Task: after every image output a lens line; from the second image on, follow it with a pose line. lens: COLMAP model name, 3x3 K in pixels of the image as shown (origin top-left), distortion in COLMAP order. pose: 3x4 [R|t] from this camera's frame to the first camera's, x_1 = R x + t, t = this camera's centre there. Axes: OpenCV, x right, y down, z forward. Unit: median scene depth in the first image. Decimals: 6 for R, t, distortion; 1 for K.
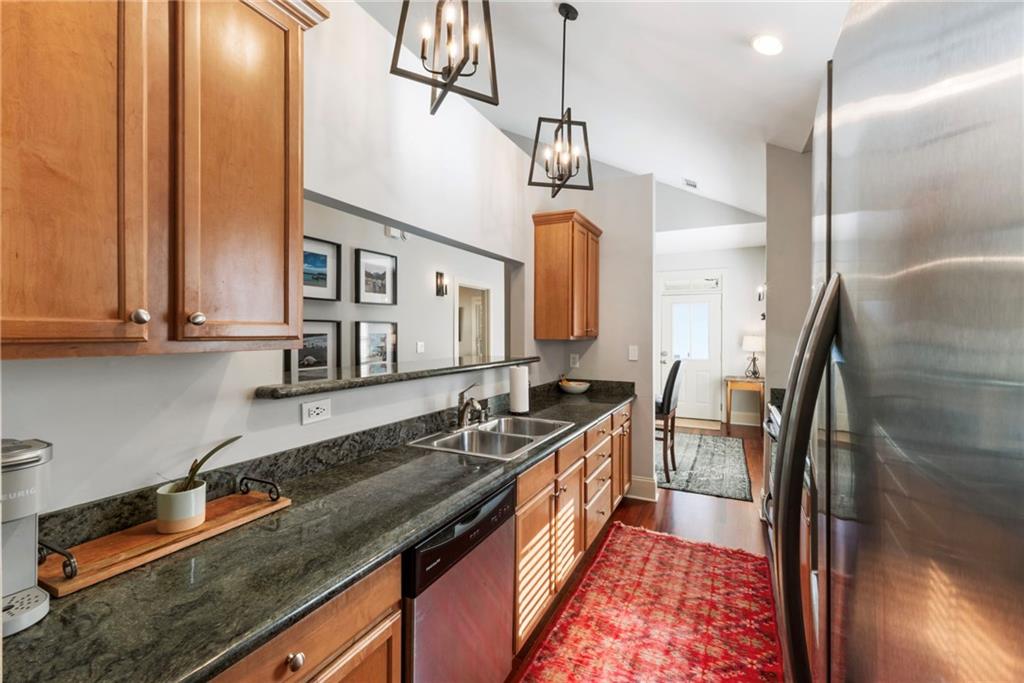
lens RADIAL K [[433.9, 0, 510.0], [0, 433.9, 341.5], [0, 0, 1]] dist [0.001265, 0.000024]
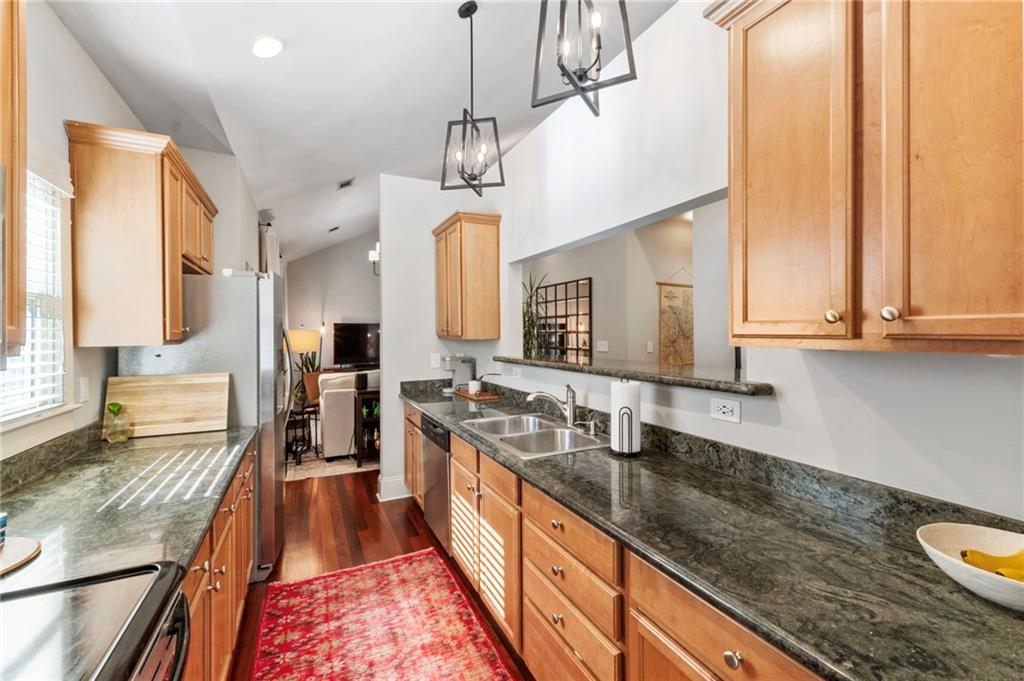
lens RADIAL K [[433.9, 0, 514.7], [0, 433.9, 332.0], [0, 0, 1]] dist [0.001265, 0.000024]
pose [[-0.603676, 0.000603, -0.797230, 0.832217], [-0.013154, 0.999856, 0.010717, -0.027358], [0.797121, 0.016956, -0.603581, 1.620032]]
